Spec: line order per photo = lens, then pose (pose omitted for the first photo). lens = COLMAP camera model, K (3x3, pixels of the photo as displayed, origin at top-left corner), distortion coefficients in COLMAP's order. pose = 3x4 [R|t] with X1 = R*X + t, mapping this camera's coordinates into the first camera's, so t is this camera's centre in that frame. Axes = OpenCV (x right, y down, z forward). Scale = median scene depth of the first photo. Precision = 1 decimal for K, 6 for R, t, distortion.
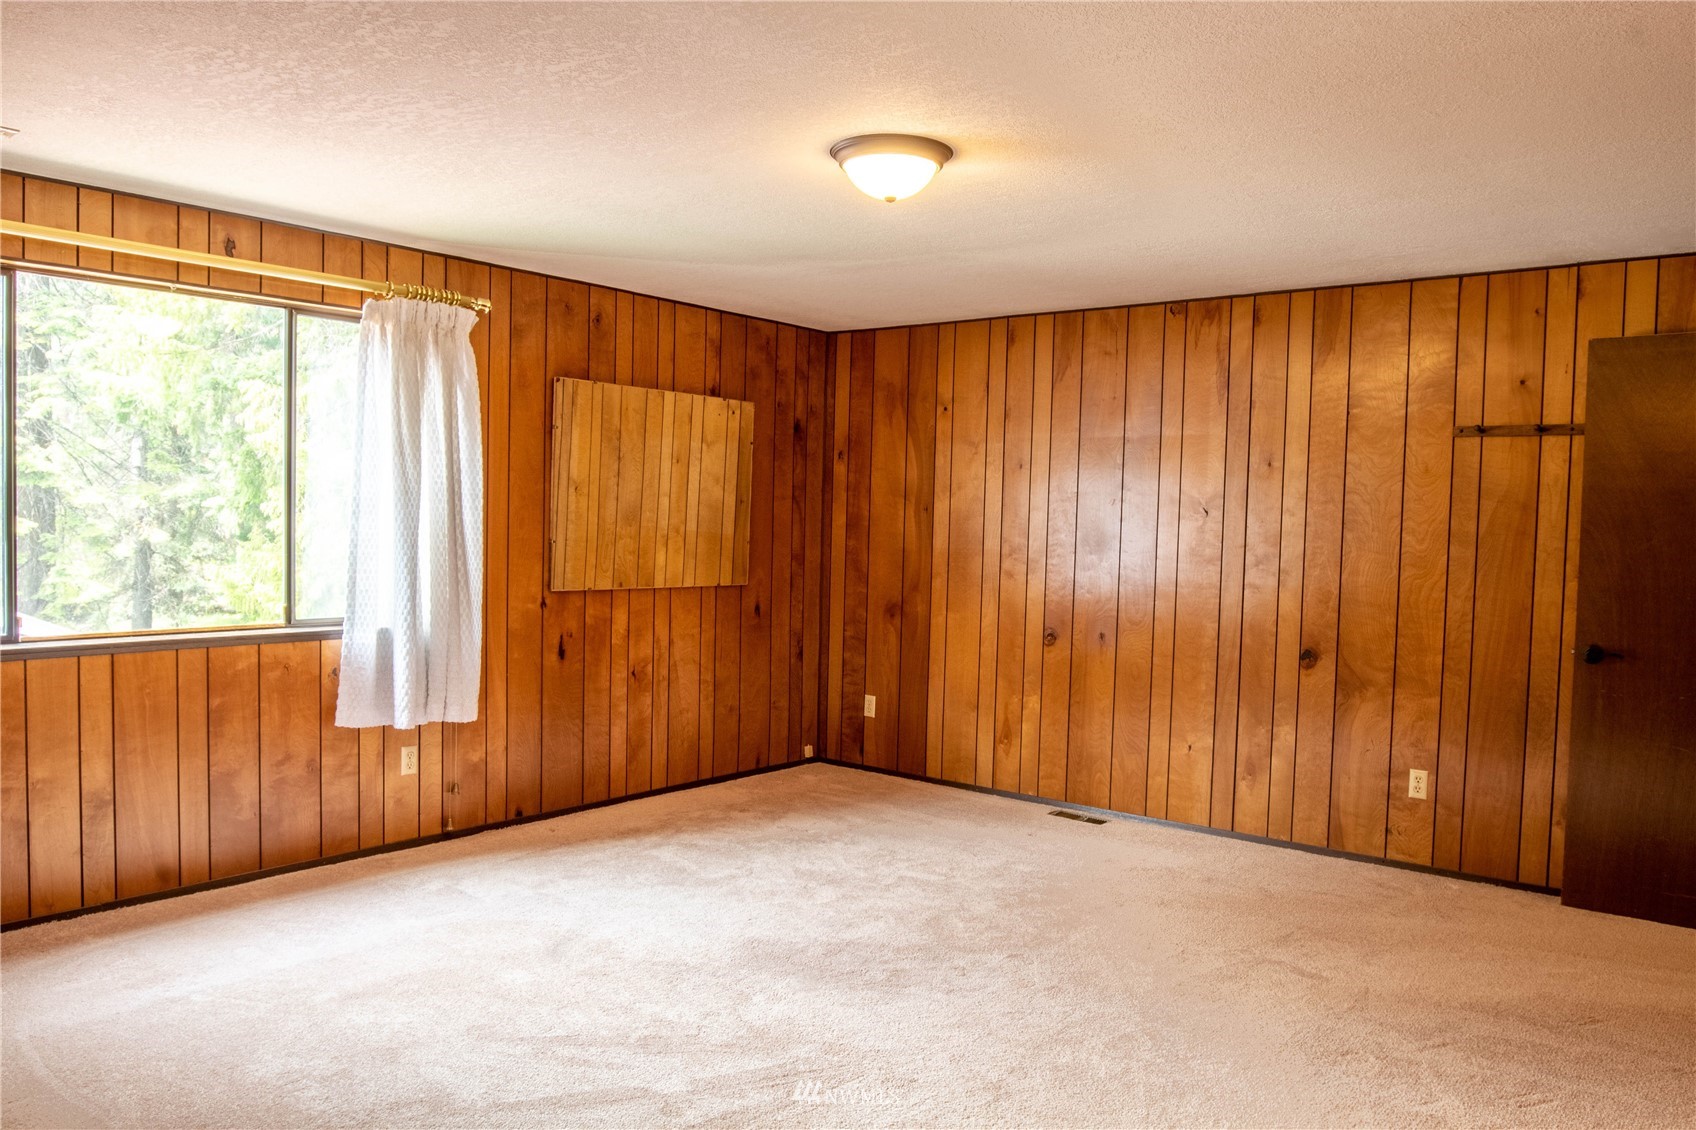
lens RADIAL K [[1366.0, 0, 848.0], [0, 1366.0, 565.0], [0, 0, 1]] dist [-0.005930, -0.006079]
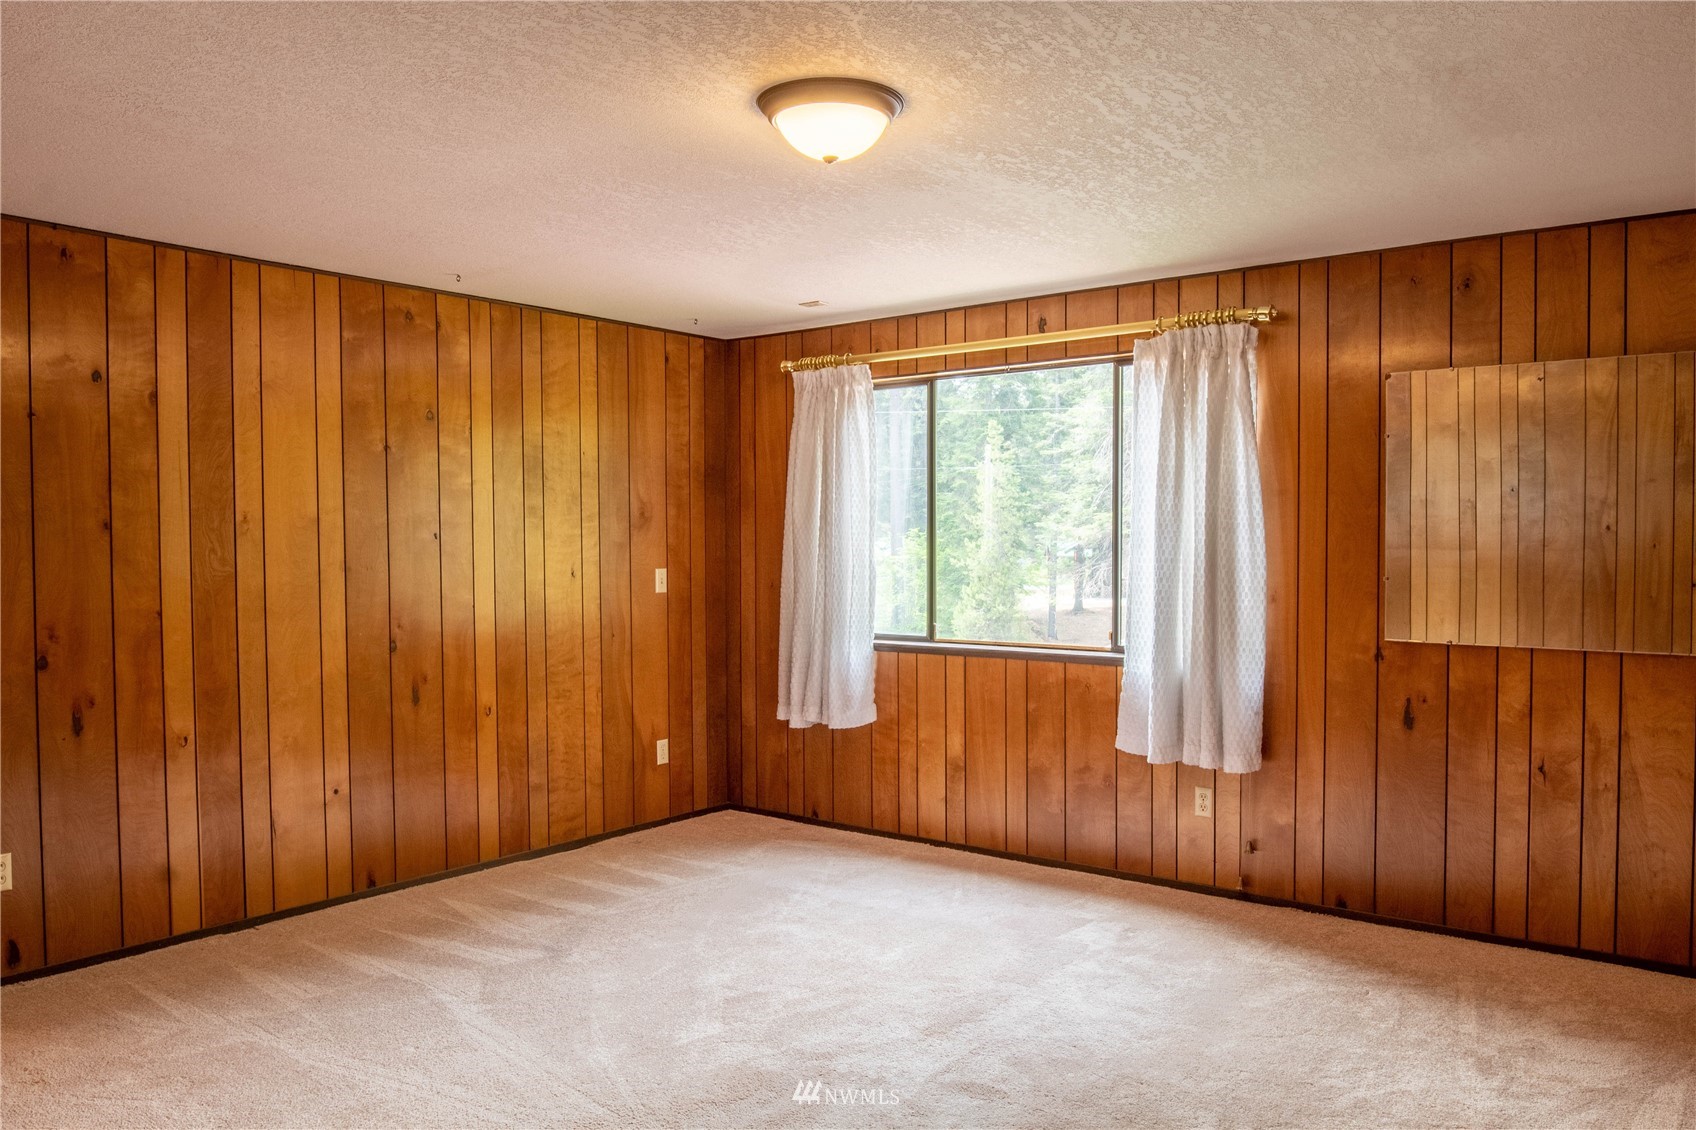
lens RADIAL K [[1251.1, 0, 856.8], [0, 1251.1, 573.7], [0, 0, 1]] dist [-0.029787, -0.005530]
pose [[-0.011642, -0.000391, -0.999932, 0.565183], [-0.039479, 0.999220, 0.000069, -0.008718], [0.999153, 0.039477, -0.011648, 0.761566]]
